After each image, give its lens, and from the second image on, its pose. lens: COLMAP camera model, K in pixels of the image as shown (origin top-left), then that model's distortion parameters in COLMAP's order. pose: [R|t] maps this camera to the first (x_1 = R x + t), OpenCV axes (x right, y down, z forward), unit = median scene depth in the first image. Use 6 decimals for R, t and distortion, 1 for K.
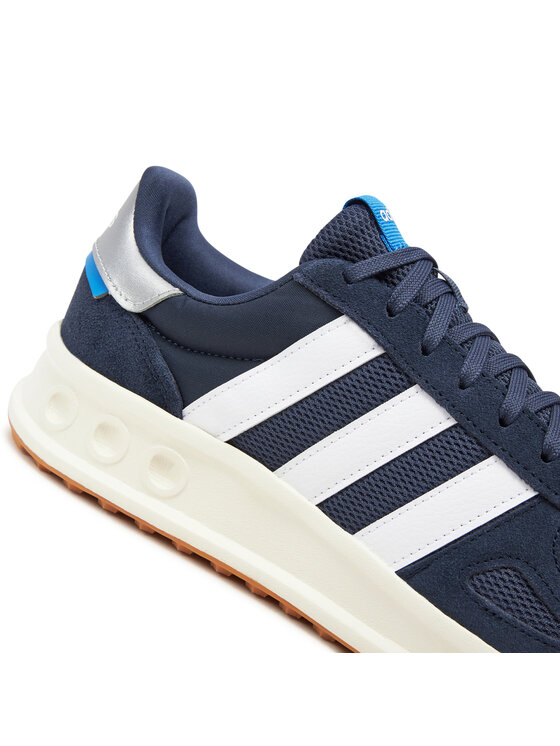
lens RADIAL K [[935.3, 0, 278.8], [0, 935.3, 373.3], [0, 0, 1]] dist [-0.068628, 0.000000]
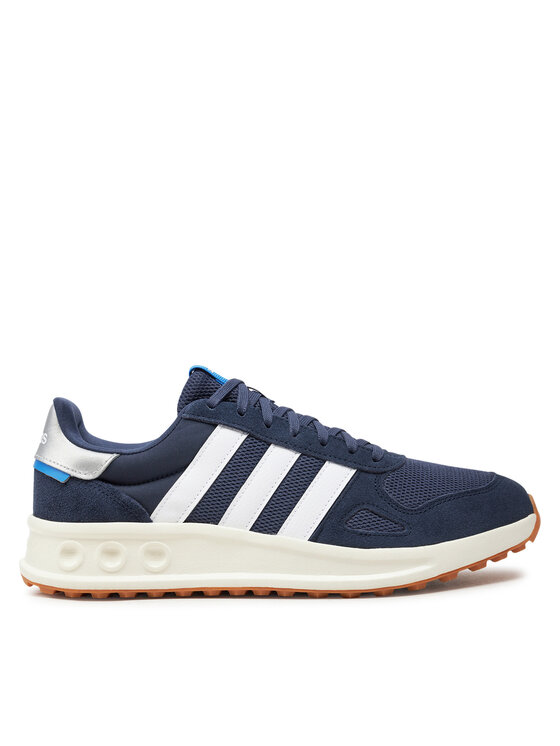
lens RADIAL K [[1584.2, 0, 280.0], [0, 1584.2, 372.3], [0, 0, 1]] dist [-0.436169, 0.000000]
pose [[0.861610, -0.347422, 0.370036, -0.885481], [0.423572, 0.893848, -0.147044, 0.331078], [-0.279669, 0.283432, 0.917307, -1.767655]]
